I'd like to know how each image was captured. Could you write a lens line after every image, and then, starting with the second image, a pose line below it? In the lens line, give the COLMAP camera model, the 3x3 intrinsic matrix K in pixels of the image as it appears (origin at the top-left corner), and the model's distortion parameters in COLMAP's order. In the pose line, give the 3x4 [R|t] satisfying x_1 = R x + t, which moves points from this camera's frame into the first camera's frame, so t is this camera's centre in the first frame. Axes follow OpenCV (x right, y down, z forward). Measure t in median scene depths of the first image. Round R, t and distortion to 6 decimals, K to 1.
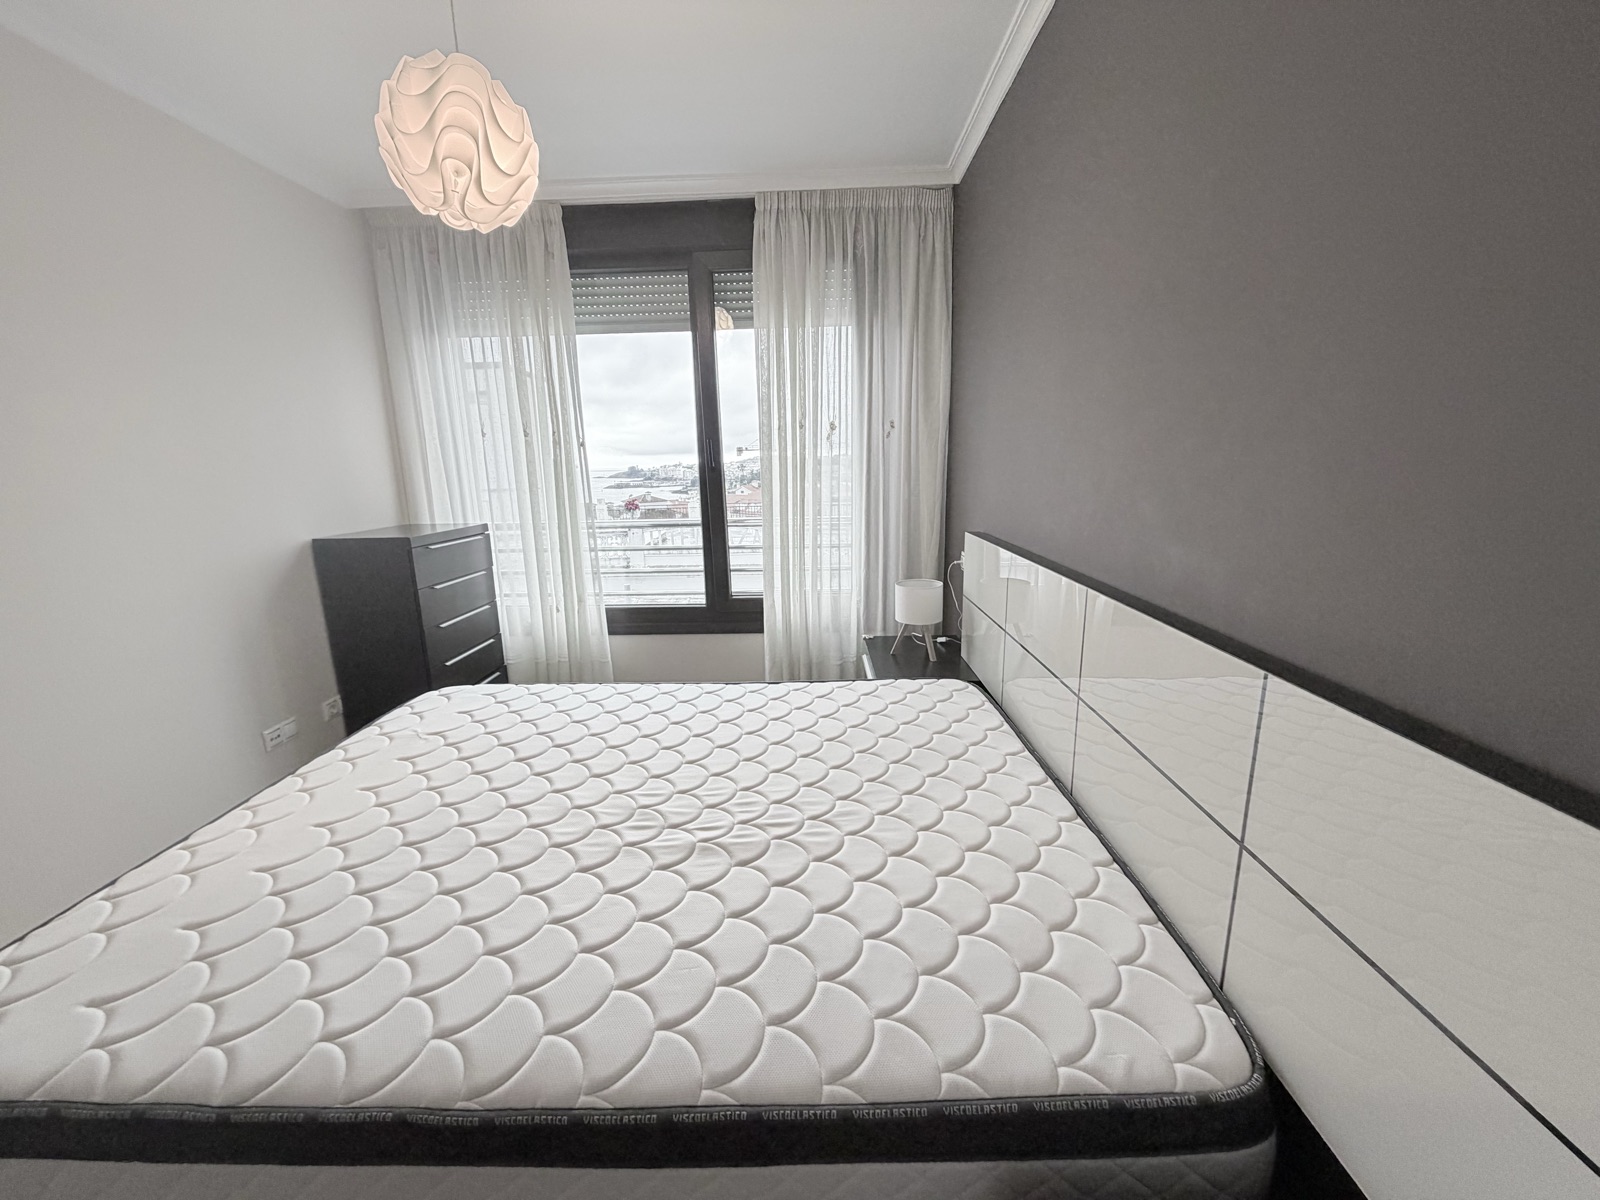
lens RADIAL K [[639.0, 0, 802.6], [0, 639.0, 594.3], [0, 0, 1]] dist [-0.000229, 0.000067]
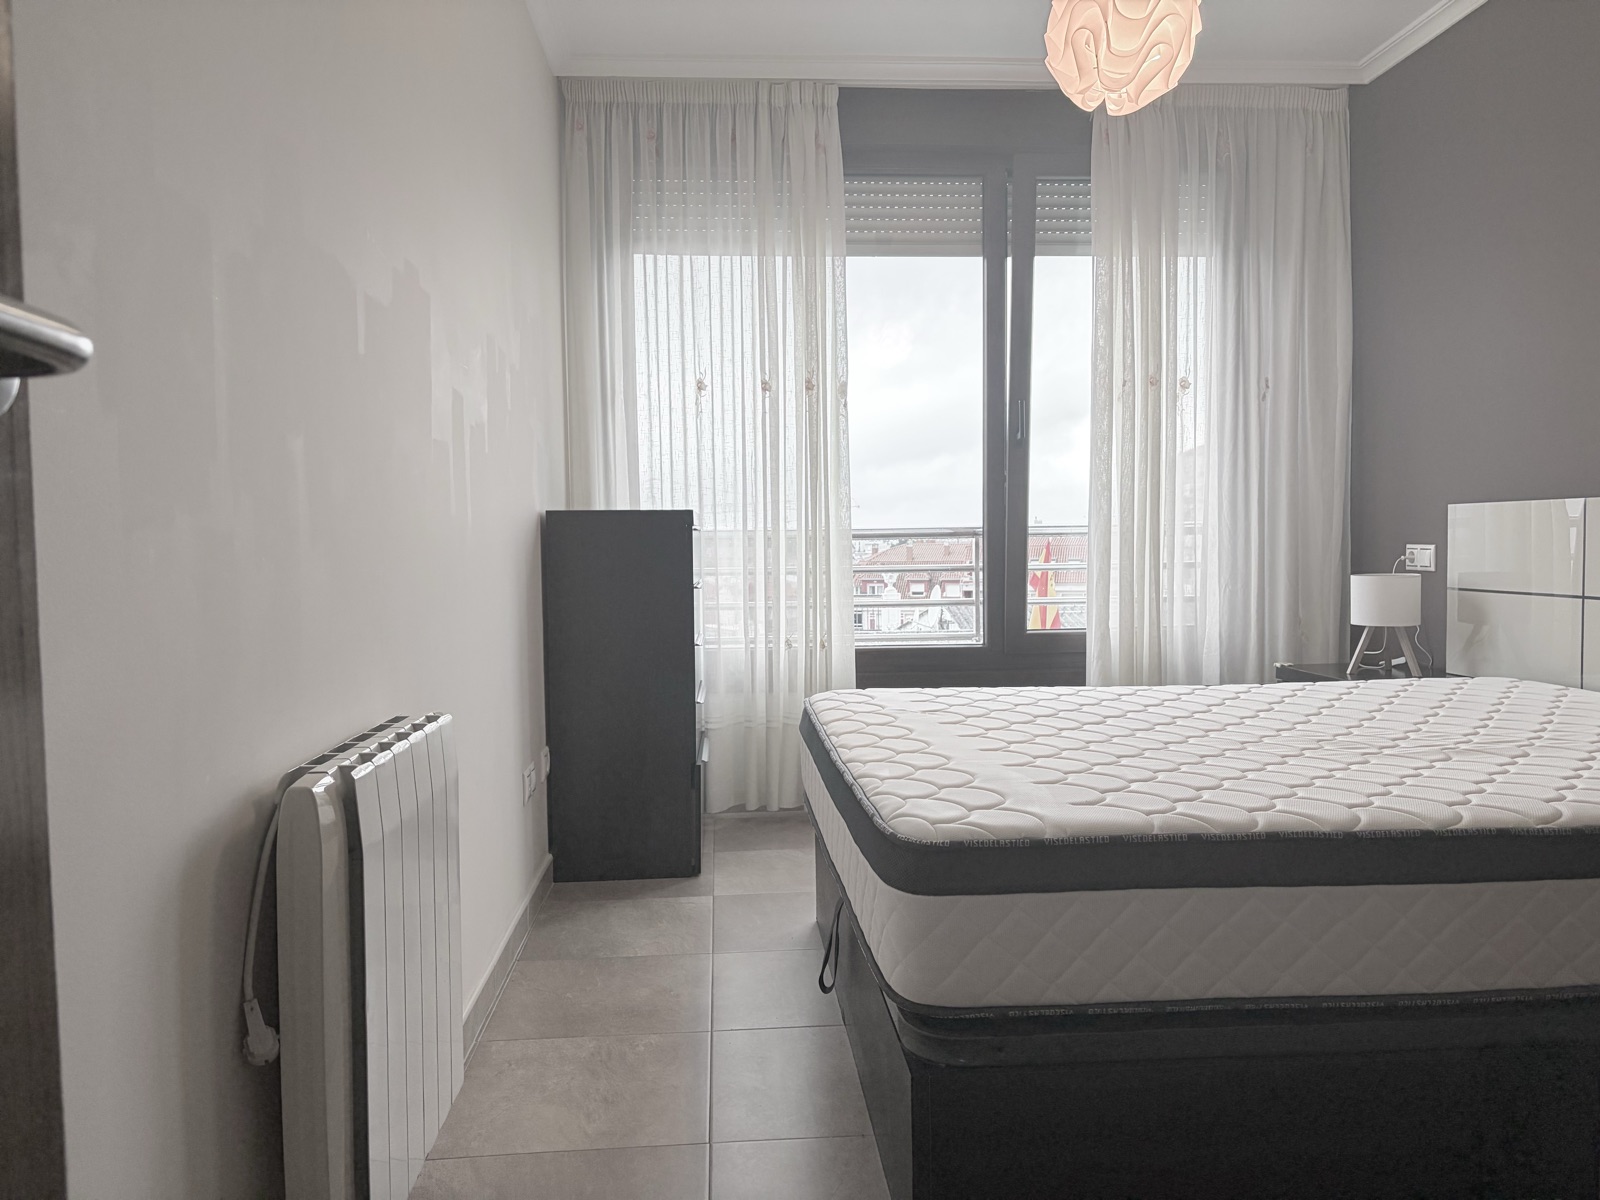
lens RADIAL K [[1215.0, 0, 805.3], [0, 1215.0, 600.3], [0, 0, 1]] dist [0.045783, -0.059642]
pose [[0.995246, 0.004203, 0.097299, -0.941840], [0.010830, 0.988095, -0.153464, 0.331620], [-0.096786, 0.153789, 0.983352, -0.506776]]
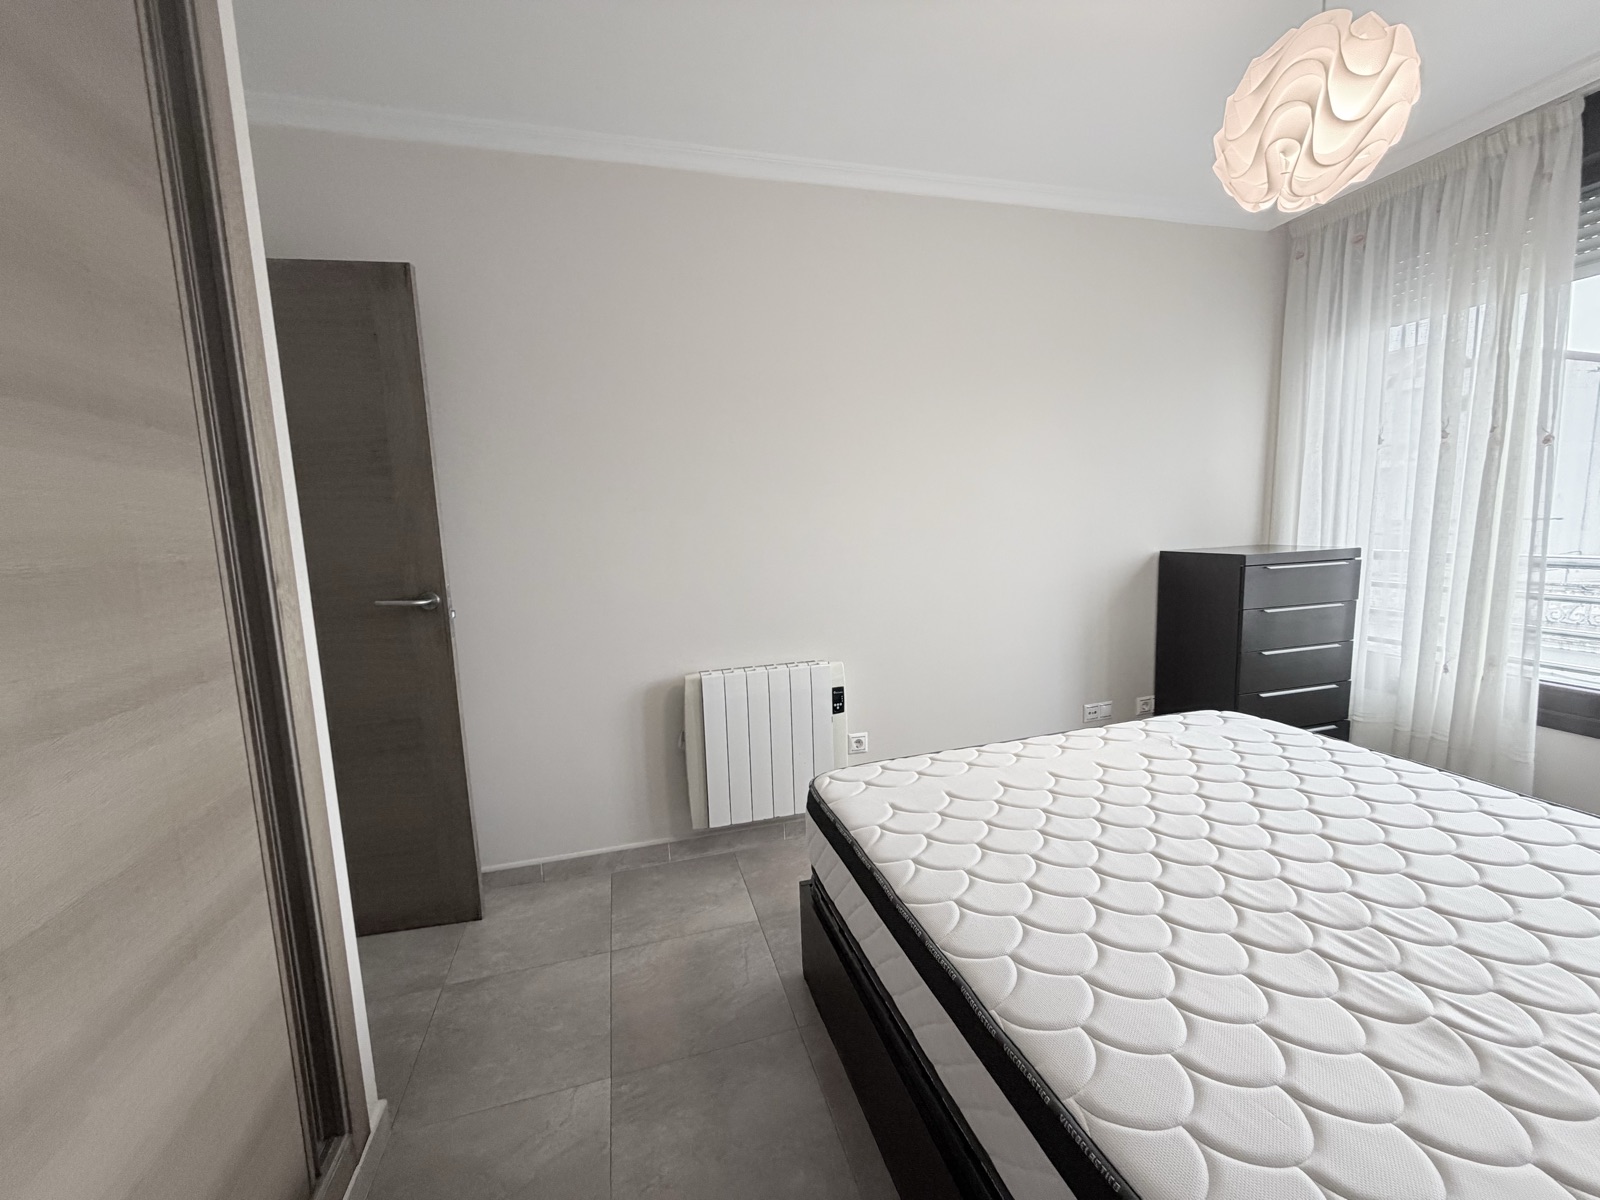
lens RADIAL K [[650.1, 0, 800.0], [0, 650.1, 600.0], [0, 0, 1]] dist [0.000453, -0.000089]
pose [[0.297969, 0.121904, -0.946760, 0.167559], [-0.162504, 0.983813, 0.075531, 0.017797], [0.940642, 0.131346, 0.312955, 0.094990]]
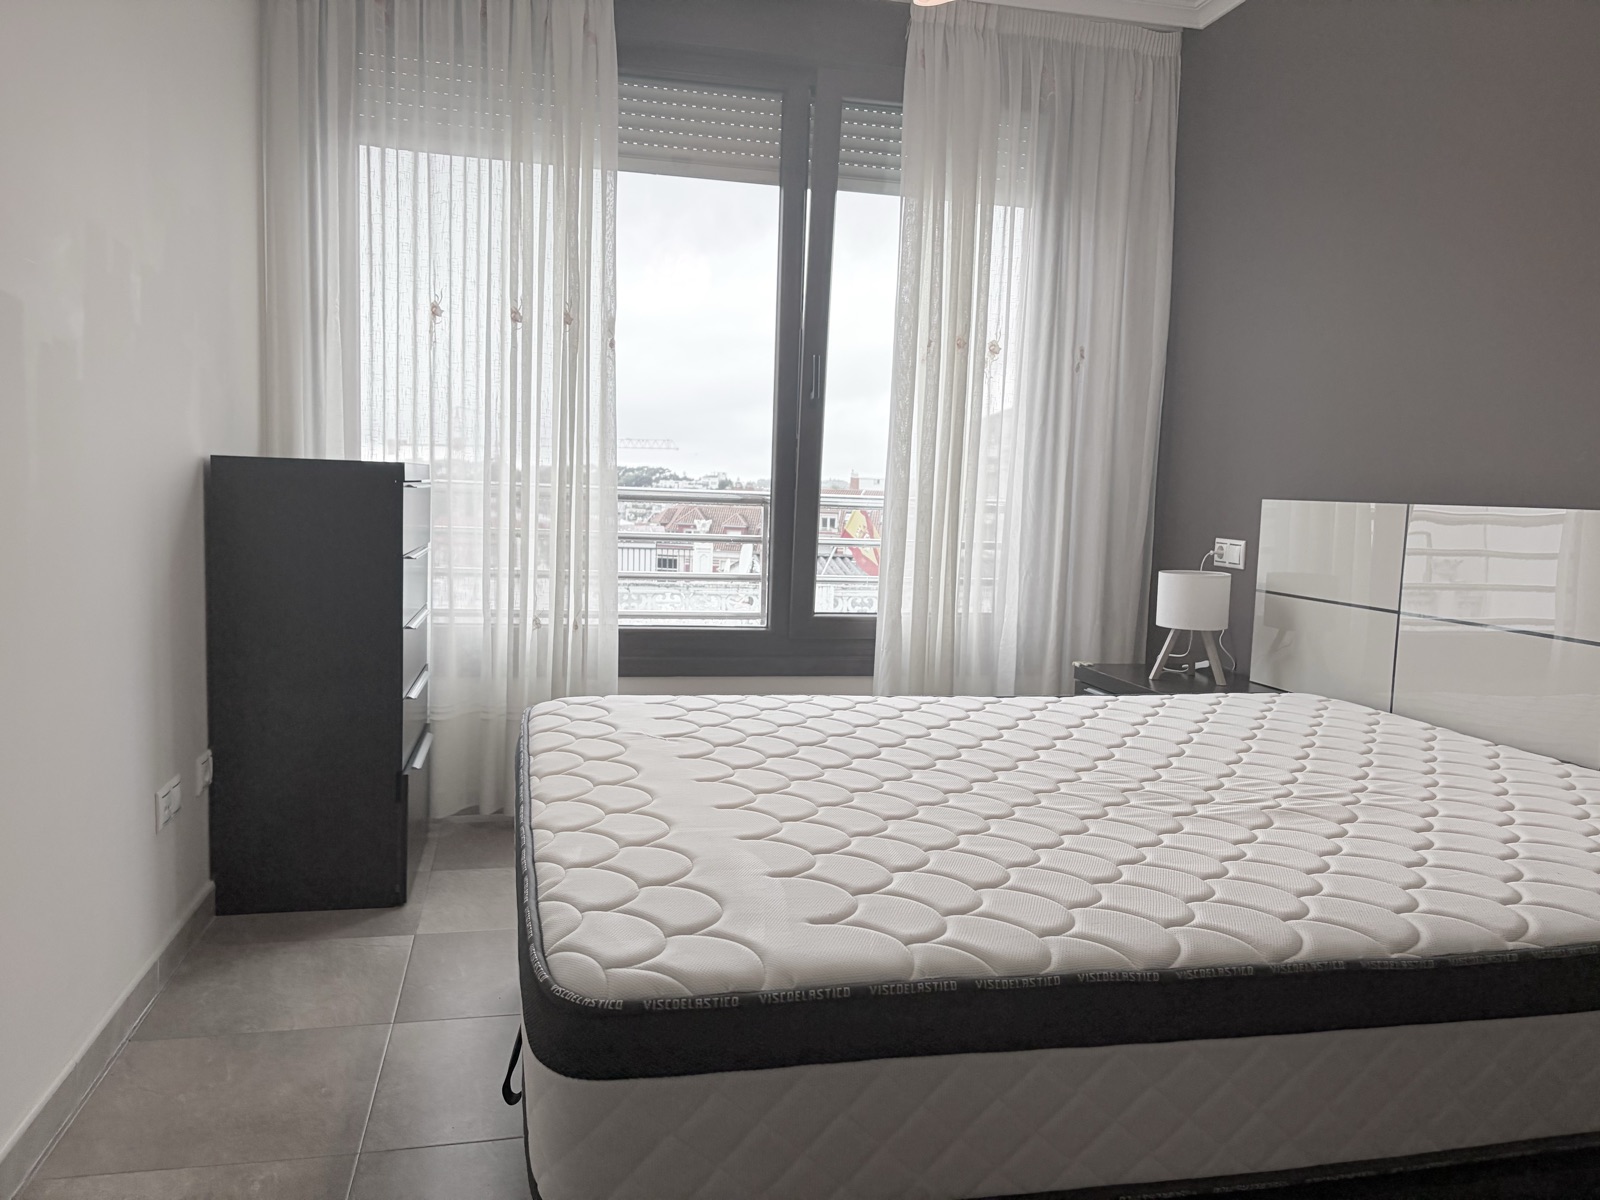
lens RADIAL K [[1214.9, 0, 812.9], [0, 1214.9, 598.6], [0, 0, 1]] dist [0.041723, -0.052862]
pose [[0.967018, 0.032559, 0.252619, -0.804523], [-0.005259, 0.994137, -0.107999, 0.223451], [-0.254654, 0.103108, 0.961520, -0.220665]]
